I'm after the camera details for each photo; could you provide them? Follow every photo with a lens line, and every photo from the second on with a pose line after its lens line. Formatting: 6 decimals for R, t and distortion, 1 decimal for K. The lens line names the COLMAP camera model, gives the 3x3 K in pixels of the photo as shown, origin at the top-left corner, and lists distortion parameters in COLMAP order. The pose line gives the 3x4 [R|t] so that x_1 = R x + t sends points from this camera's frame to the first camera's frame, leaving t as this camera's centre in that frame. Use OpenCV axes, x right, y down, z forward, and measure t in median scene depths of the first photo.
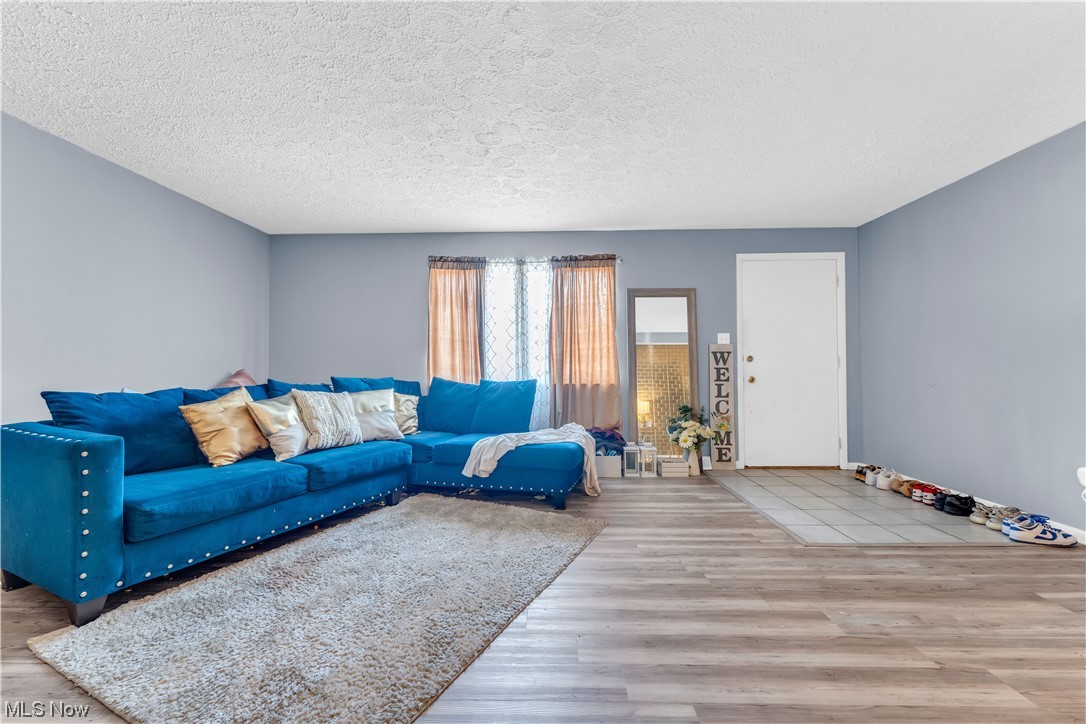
lens RADIAL K [[442.7, 0, 543.0], [0, 442.7, 362.0], [0, 0, 1]] dist [0.001732, 0.000319]
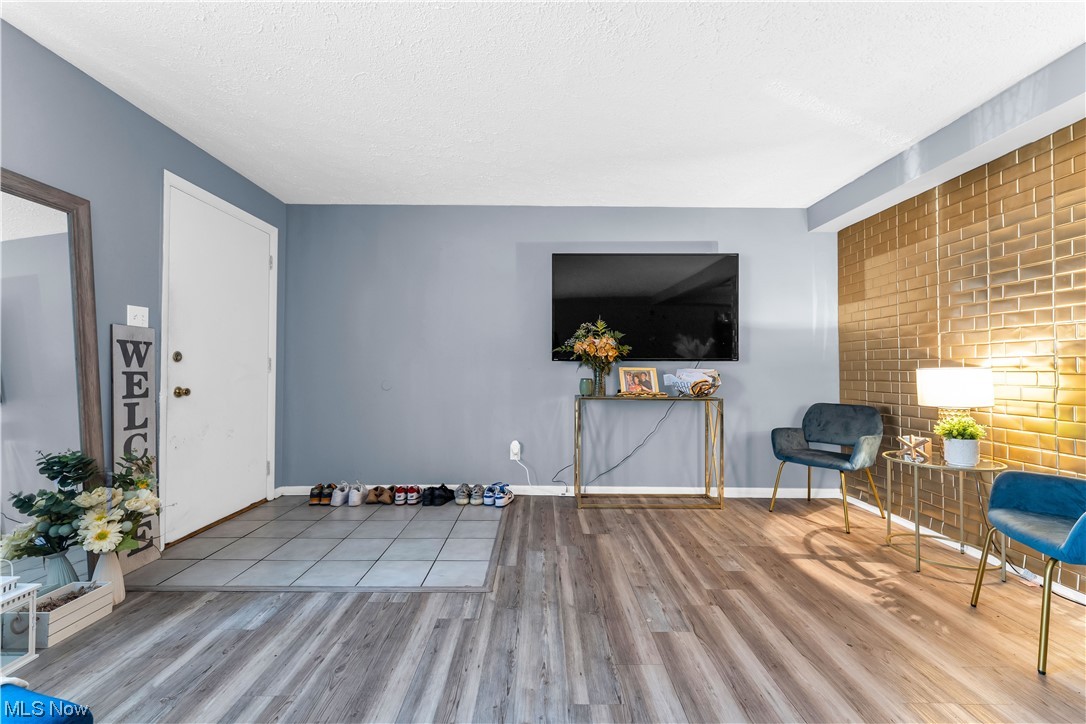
lens RADIAL K [[442.7, 0, 543.0], [0, 442.7, 362.0], [0, 0, 1]] dist [0.001732, 0.000319]
pose [[-0.029436, 0.023909, 0.999281, -0.133700], [-0.014446, 0.999599, -0.024342, 0.007145], [-0.999462, -0.015152, -0.029079, 0.535018]]
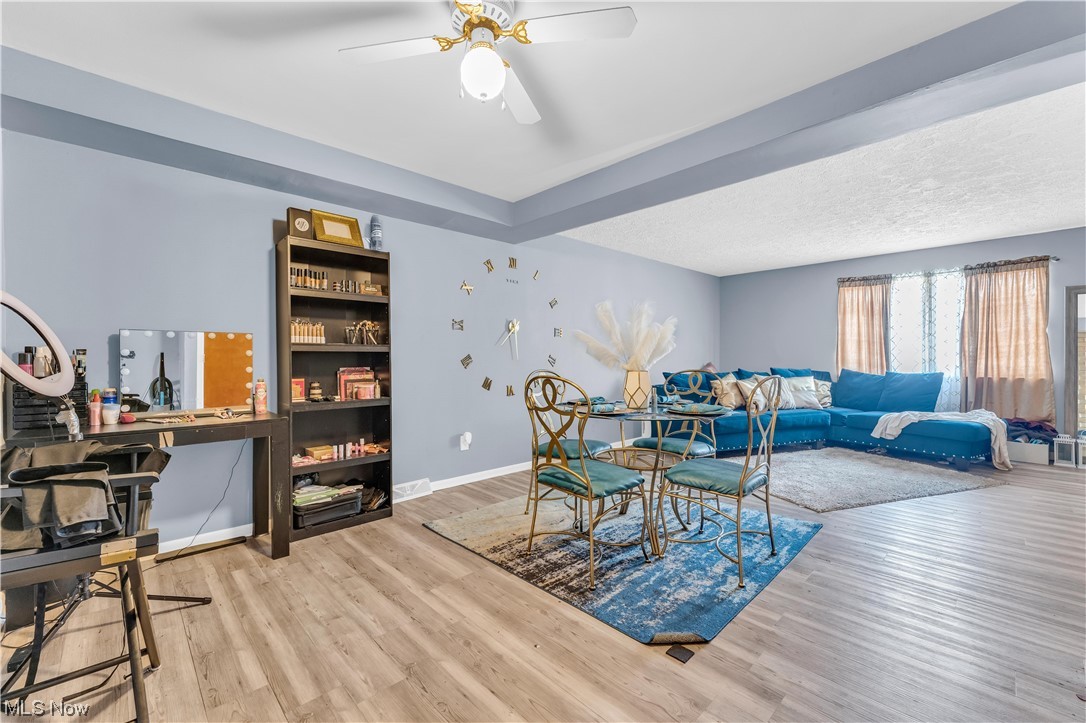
lens RADIAL K [[442.7, 0, 543.0], [0, 442.7, 361.5], [0, 0, 1]] dist [0.001732, 0.000319]
pose [[0.705980, 0.009735, -0.708165, 0.069984], [0.009943, 0.999671, 0.023654, -0.030694], [0.708162, -0.023740, 0.705651, -0.637678]]
